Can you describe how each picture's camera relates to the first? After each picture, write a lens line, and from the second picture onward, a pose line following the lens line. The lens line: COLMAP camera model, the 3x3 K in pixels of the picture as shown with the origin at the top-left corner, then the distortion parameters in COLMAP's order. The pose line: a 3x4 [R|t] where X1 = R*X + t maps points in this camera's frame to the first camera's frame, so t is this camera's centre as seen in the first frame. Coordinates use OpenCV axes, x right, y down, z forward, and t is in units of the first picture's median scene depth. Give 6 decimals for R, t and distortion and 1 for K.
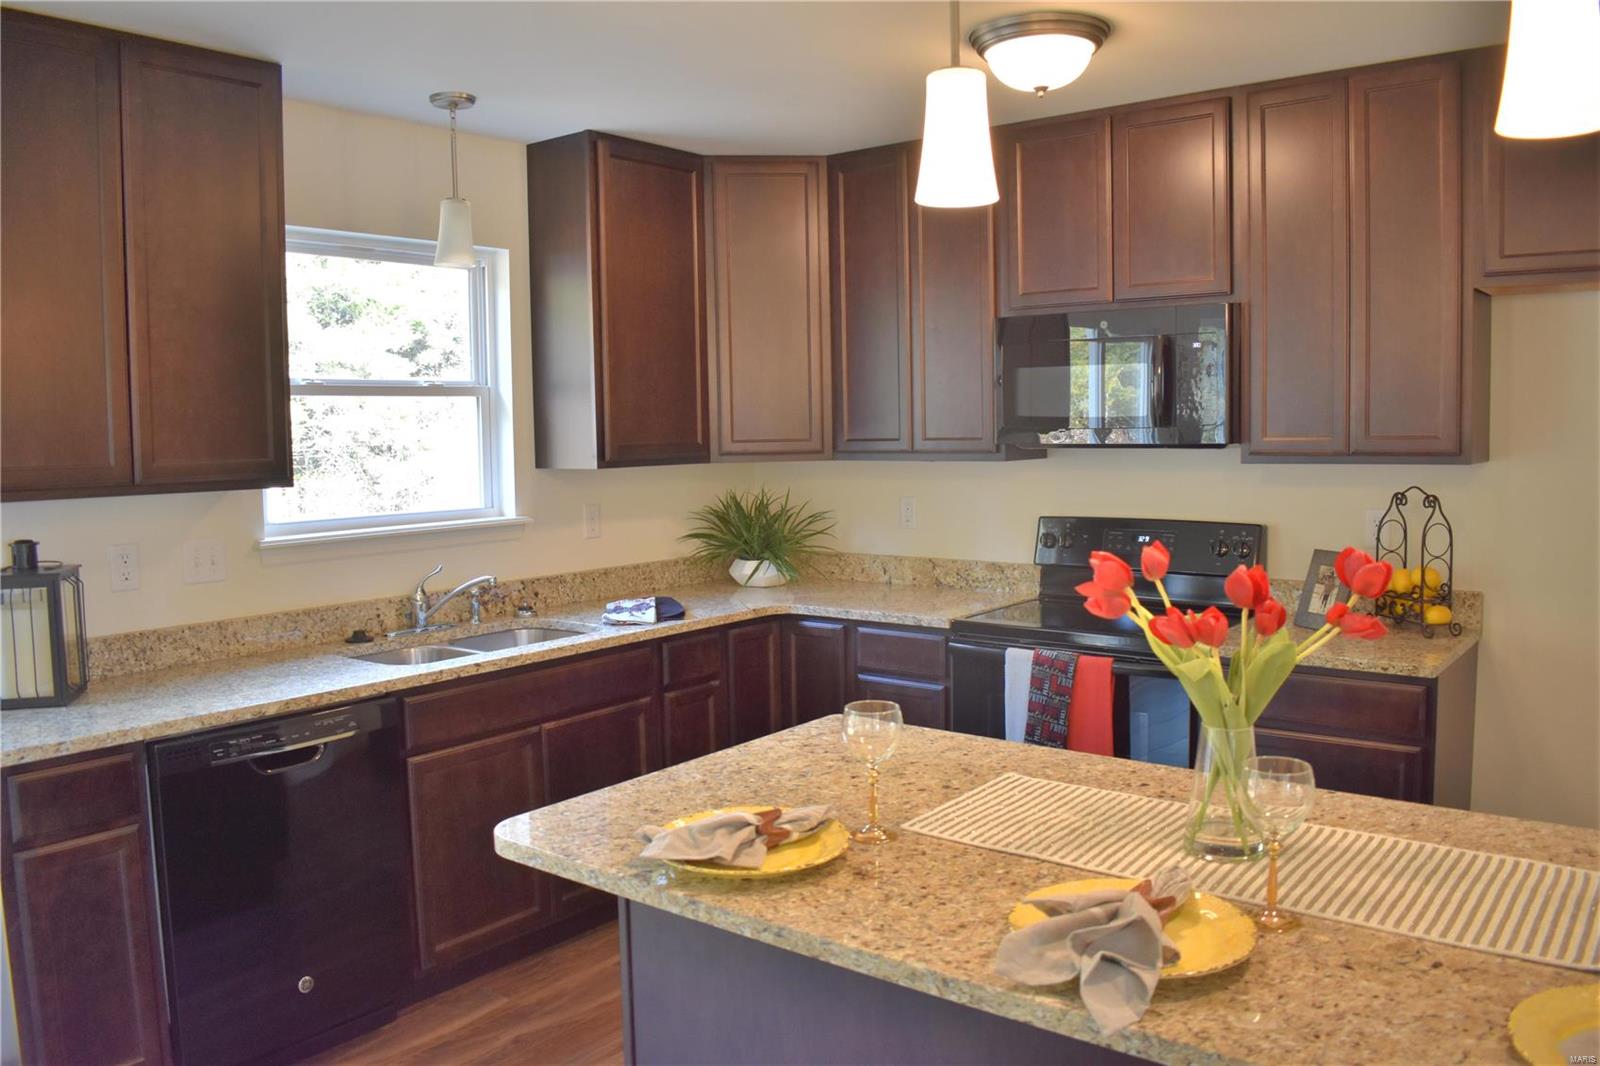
lens RADIAL K [[1261.7, 0, 800.0], [0, 1261.7, 533.0], [0, 0, 1]] dist [-0.091467, 0.010247]
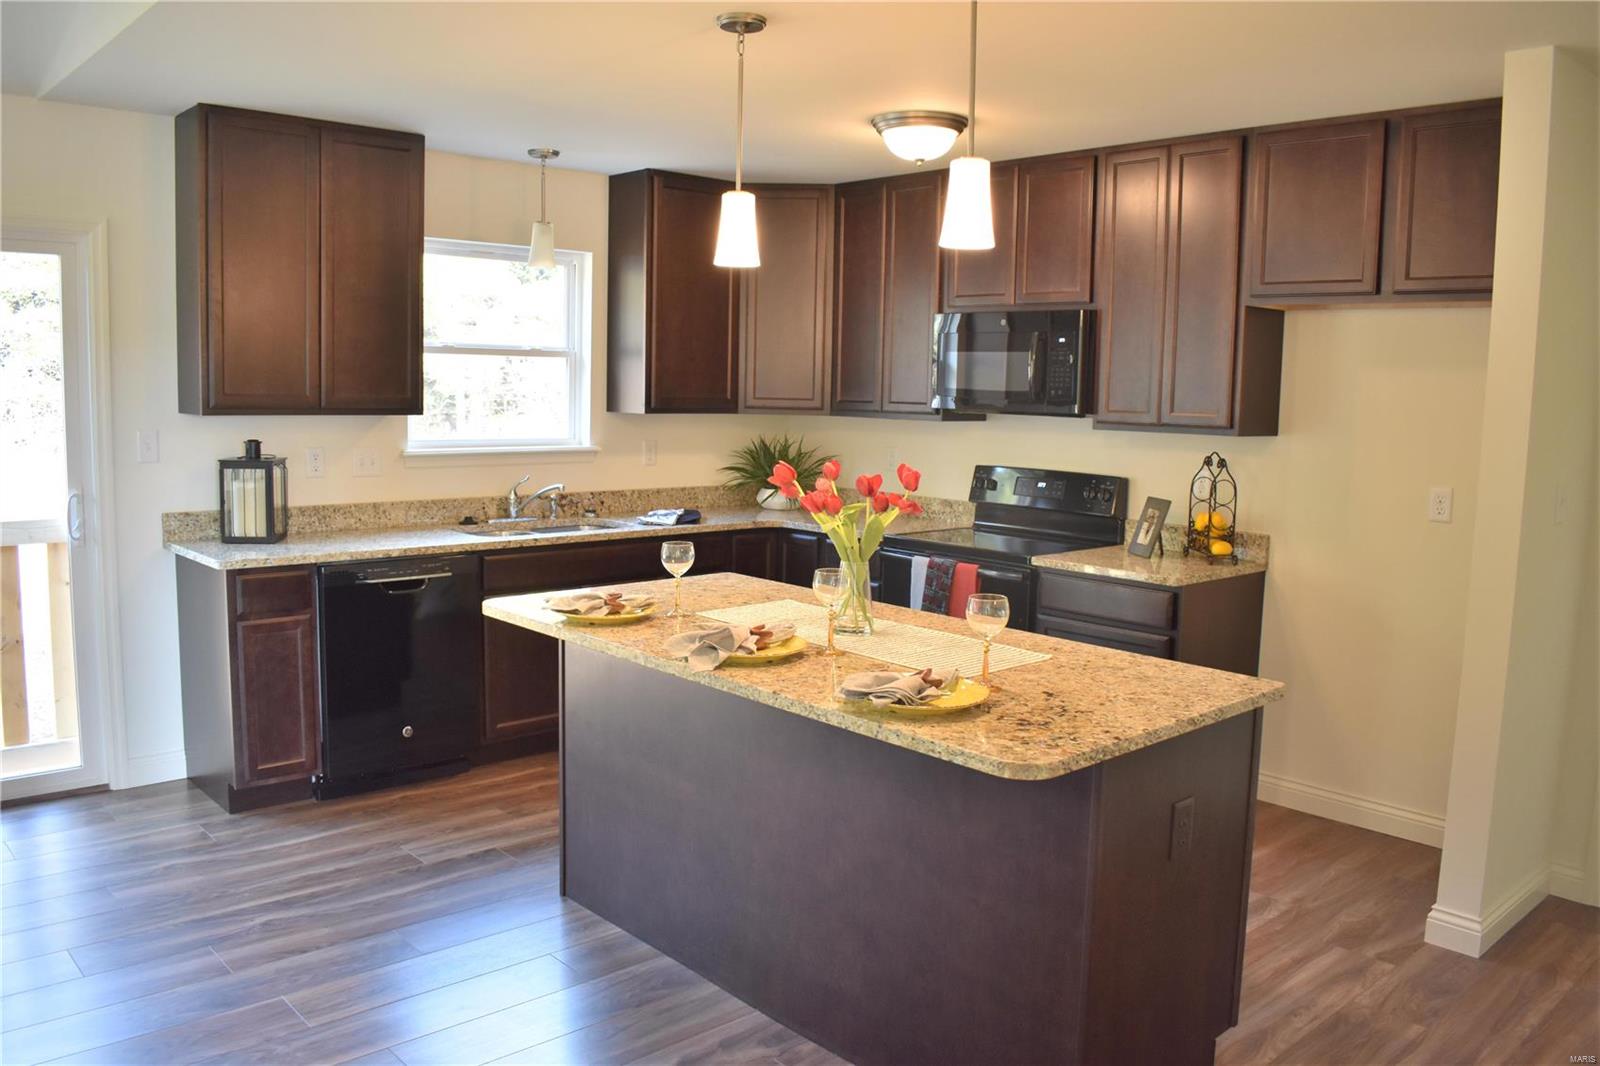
lens RADIAL K [[1261.7, 0, 800.0], [0, 1261.7, 533.0], [0, 0, 1]] dist [-0.091467, 0.010247]
pose [[0.986017, 0.058493, -0.156042, 0.262305], [-0.053605, 0.997936, 0.035353, 0.025099], [0.157788, -0.026494, 0.987118, -0.392737]]
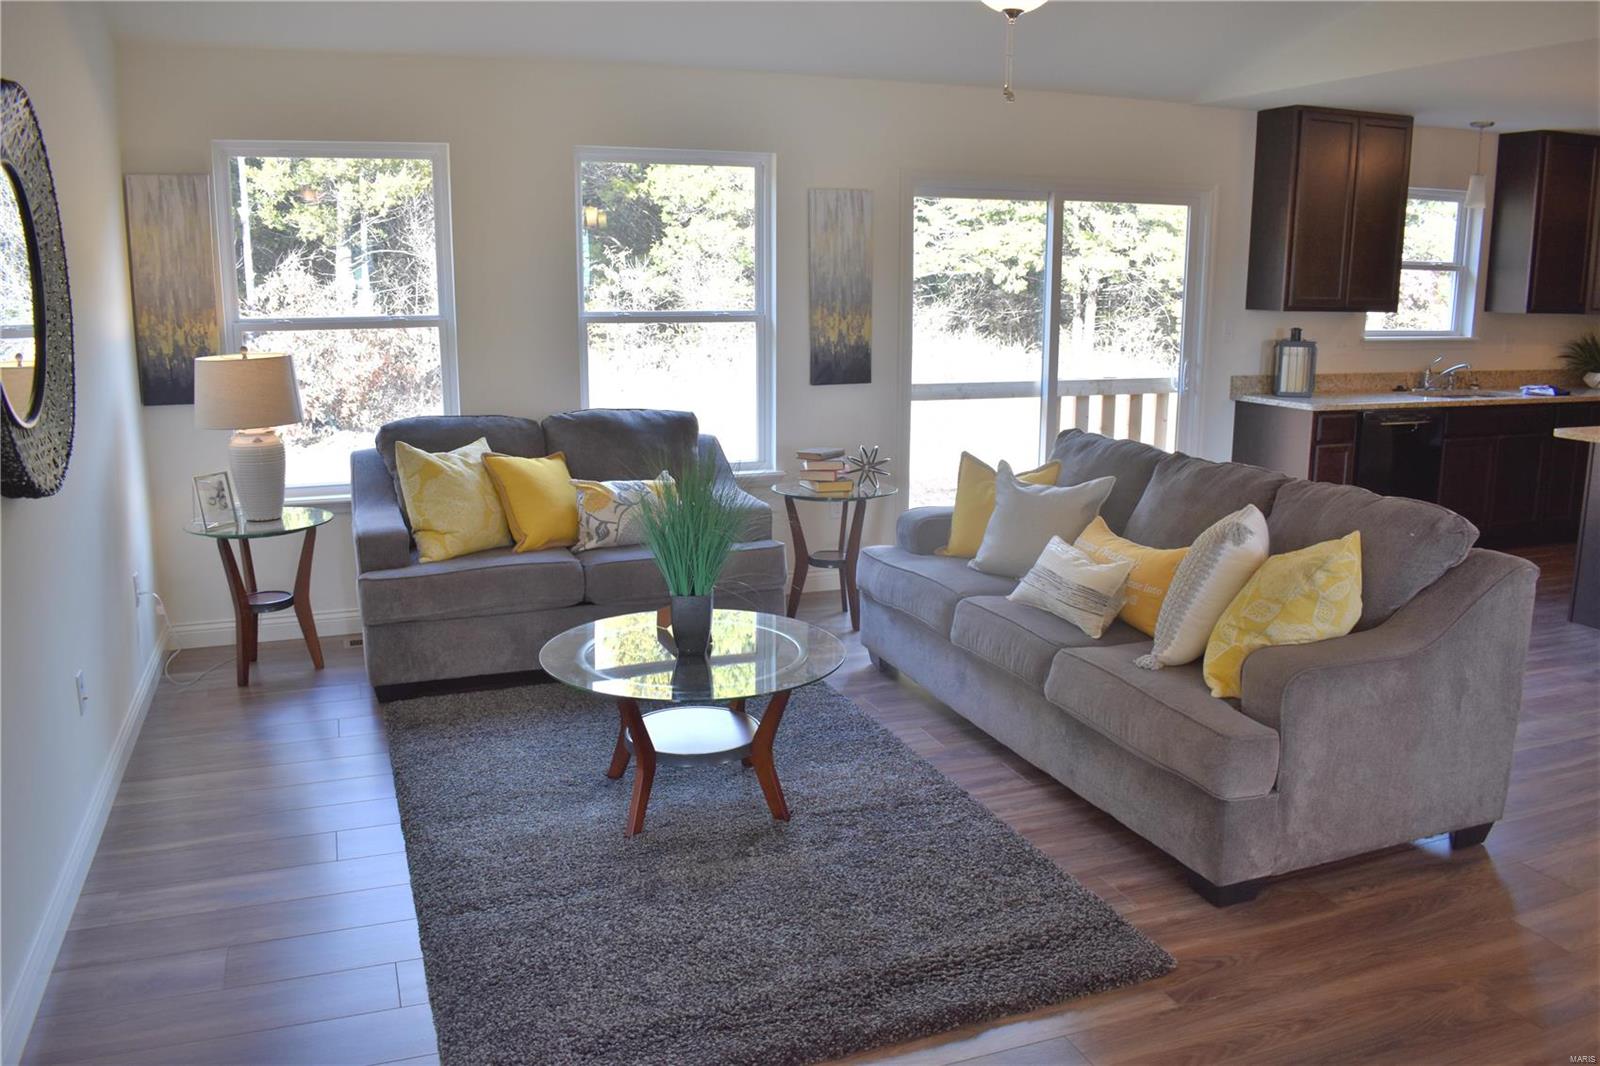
lens RADIAL K [[1261.7, 0, 800.0], [0, 1261.7, 533.0], [0, 0, 1]] dist [-0.091467, 0.010247]
pose [[0.860082, 0.121754, -0.495414, -0.170716], [-0.062267, 0.988896, 0.134933, 0.107287], [0.506342, -0.085205, 0.858113, -1.281498]]
